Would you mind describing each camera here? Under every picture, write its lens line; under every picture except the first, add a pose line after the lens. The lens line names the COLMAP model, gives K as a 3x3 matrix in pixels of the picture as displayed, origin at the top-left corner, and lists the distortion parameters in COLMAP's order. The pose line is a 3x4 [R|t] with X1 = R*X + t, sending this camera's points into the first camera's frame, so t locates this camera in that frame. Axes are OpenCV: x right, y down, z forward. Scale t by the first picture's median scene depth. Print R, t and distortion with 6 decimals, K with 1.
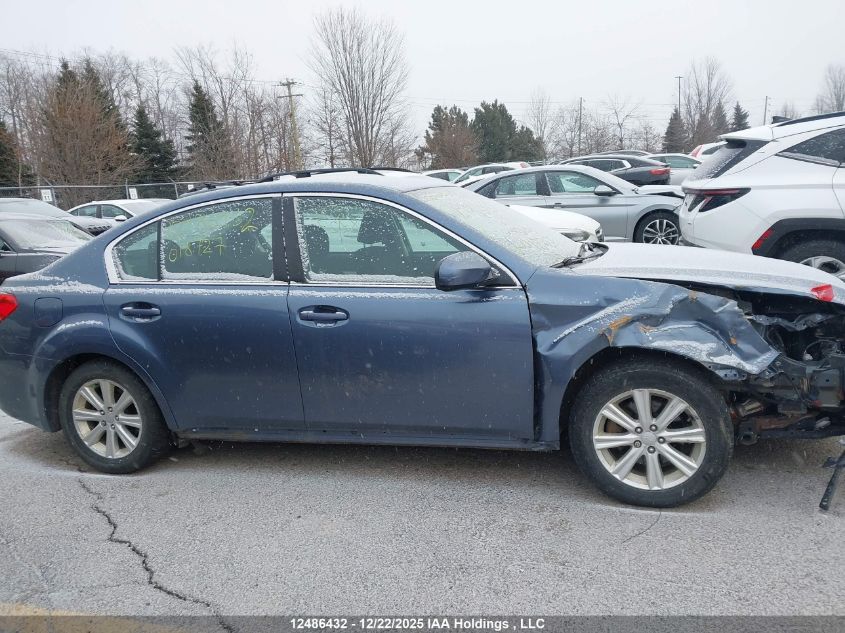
lens RADIAL K [[666.6, 0, 422.5], [0, 666.6, 316.5], [0, 0, 1]] dist [0.074664, -0.001815]
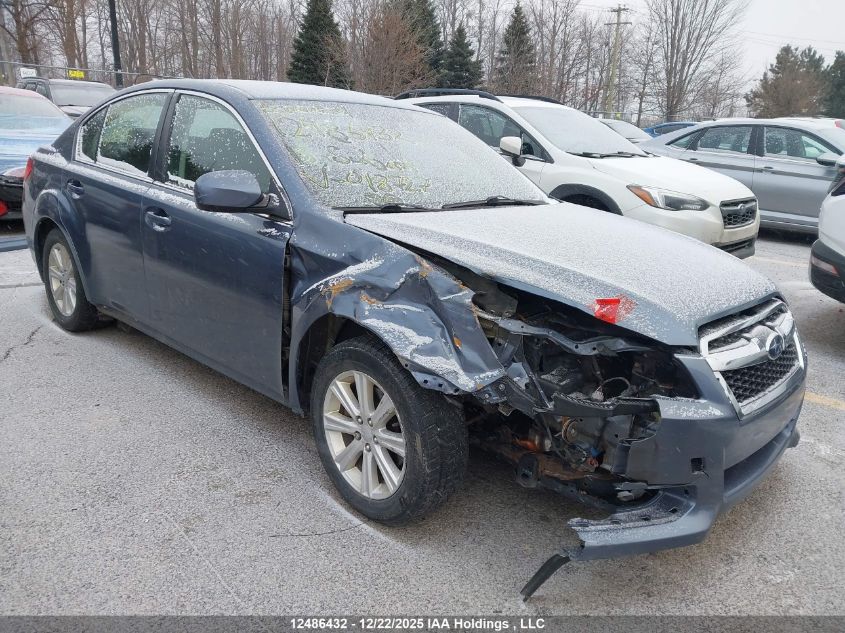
lens RADIAL K [[667.2, 0, 422.5], [0, 667.2, 316.5], [0, 0, 1]] dist [0.007358, -0.007859]
pose [[0.887227, 0.238967, -0.394619, 0.643307], [-0.199100, 0.969965, 0.139736, -0.079183], [0.416159, -0.045409, 0.908157, 0.280383]]
